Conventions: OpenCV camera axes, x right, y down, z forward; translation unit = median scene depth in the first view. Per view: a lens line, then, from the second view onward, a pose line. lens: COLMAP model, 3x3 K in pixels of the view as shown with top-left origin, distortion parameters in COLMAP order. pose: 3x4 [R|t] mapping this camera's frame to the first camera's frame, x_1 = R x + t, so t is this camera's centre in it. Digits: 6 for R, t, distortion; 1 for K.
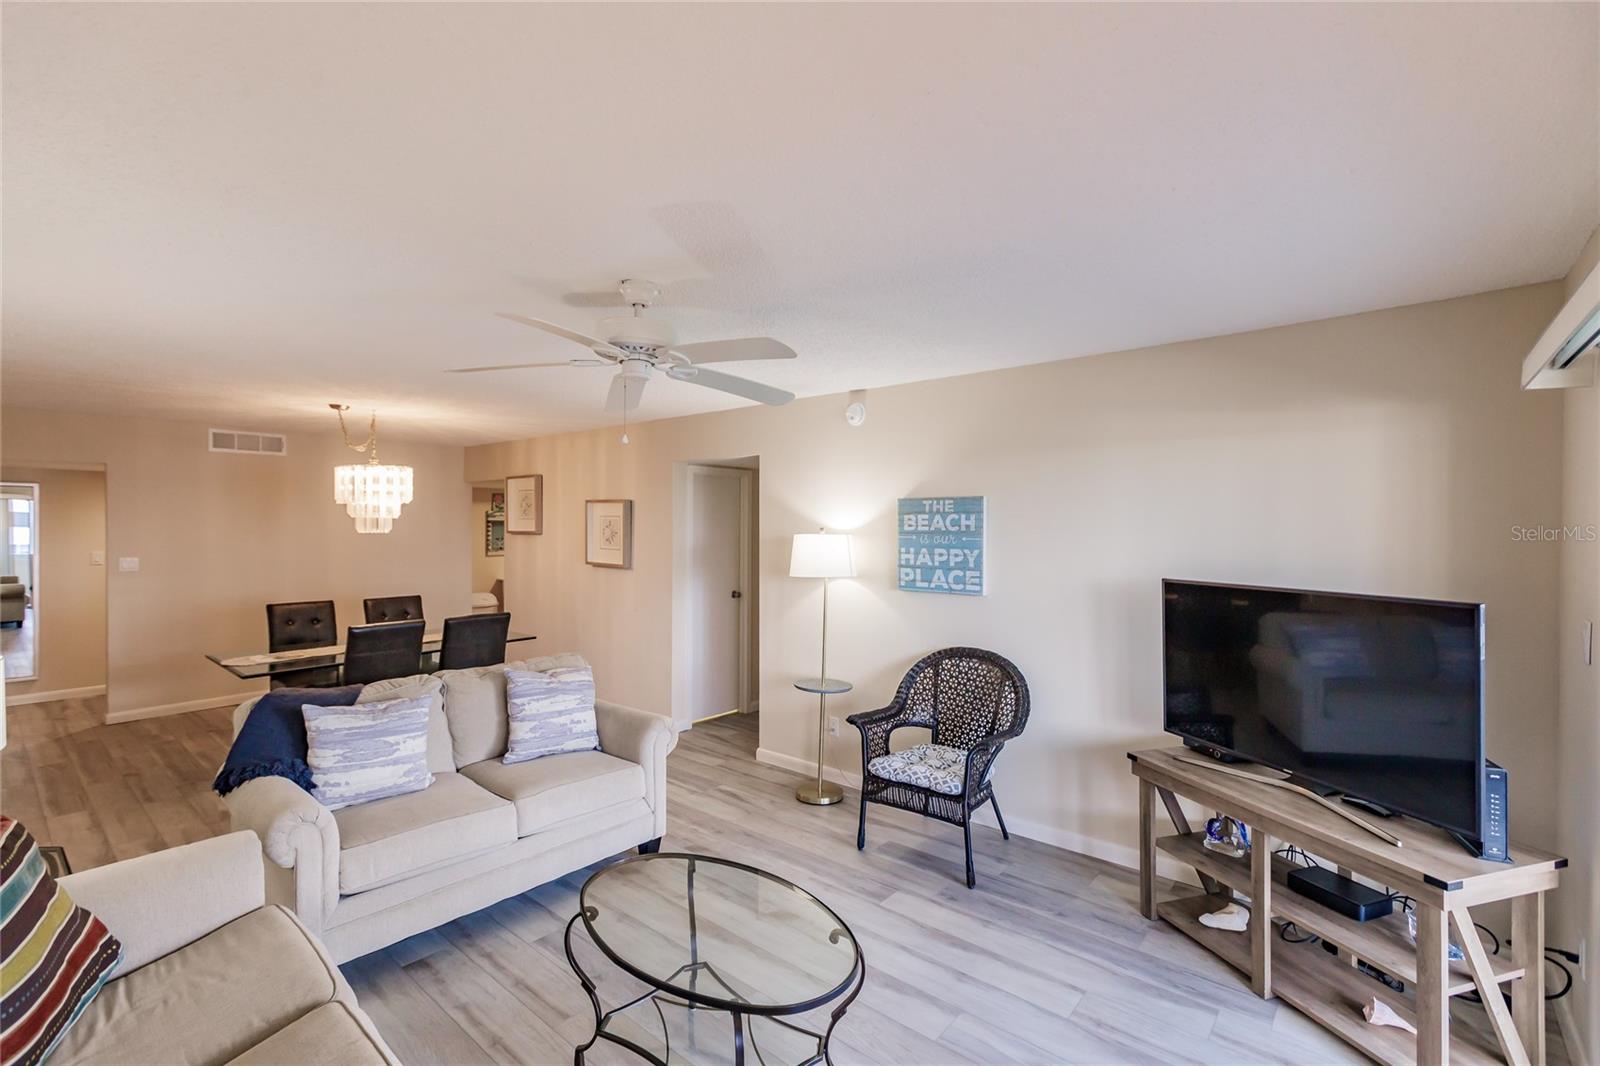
lens RADIAL K [[728.9, 0, 771.3], [0, 728.9, 529.6], [0, 0, 1]] dist [0.000105, -0.000502]
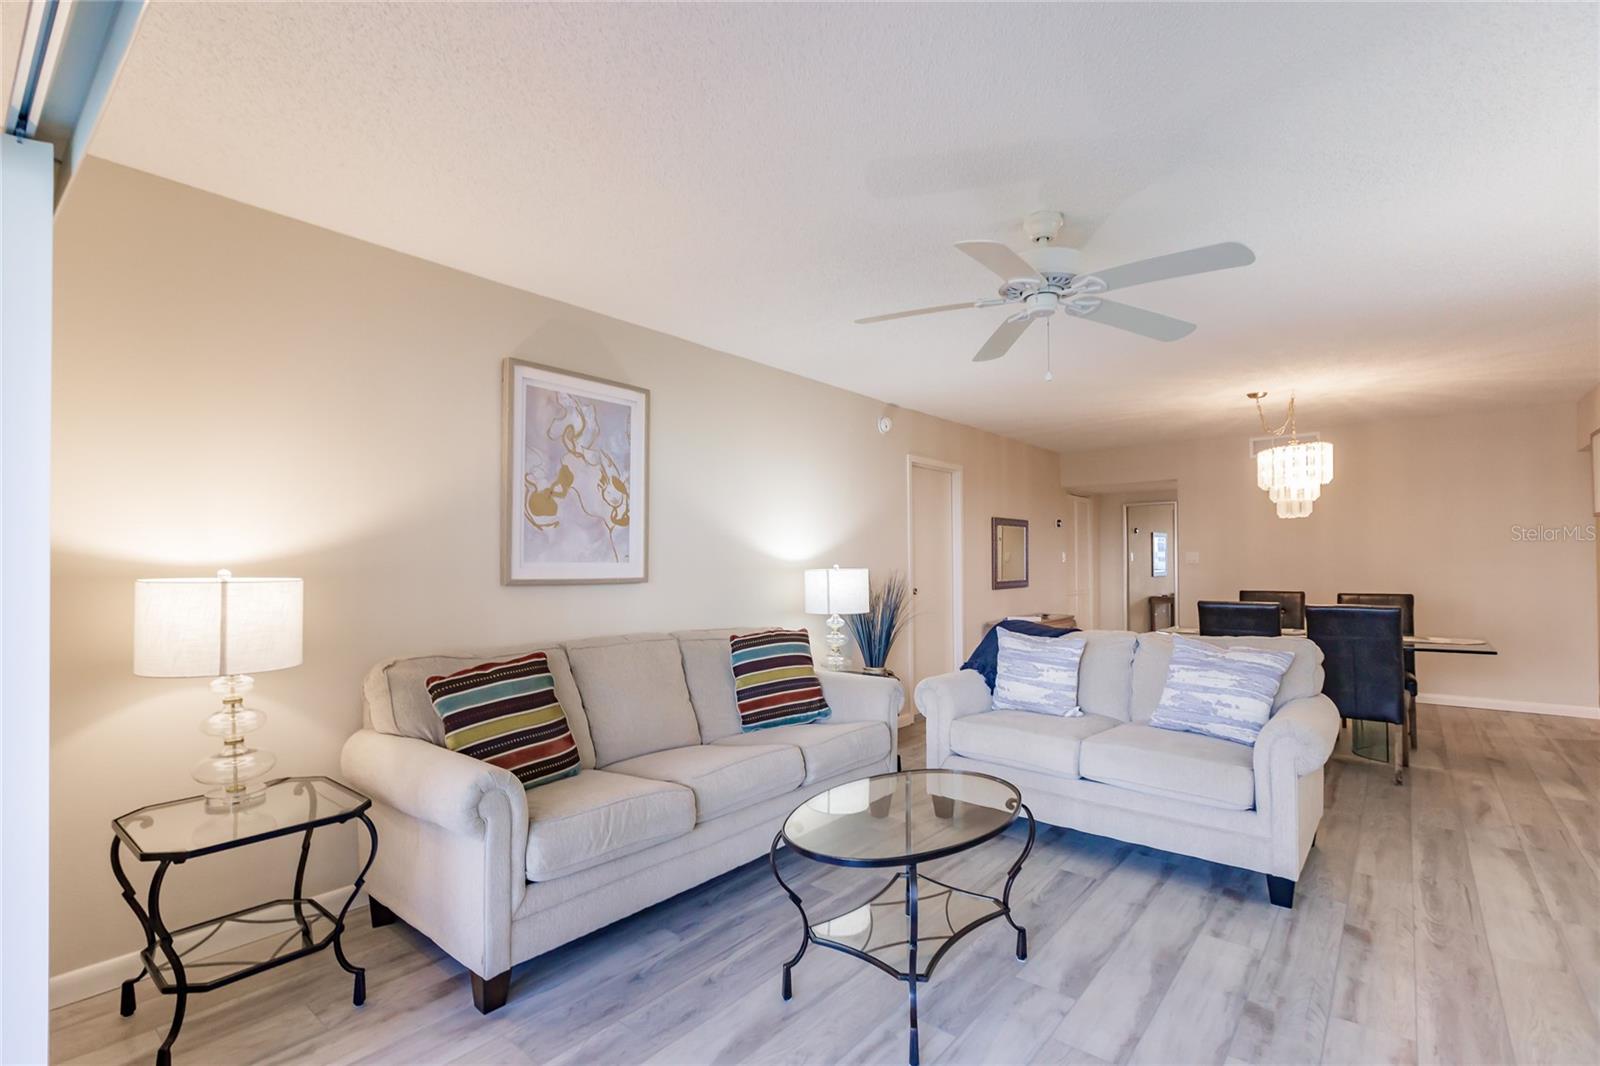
lens RADIAL K [[728.9, 0, 807.0], [0, 728.9, 549.1], [0, 0, 1]] dist [0.000105, -0.000502]
pose [[0.050309, -0.016442, -0.998598, 0.392252], [-0.003406, 0.999856, -0.016634, 0.066864], [0.998728, 0.004239, 0.050246, 0.321416]]
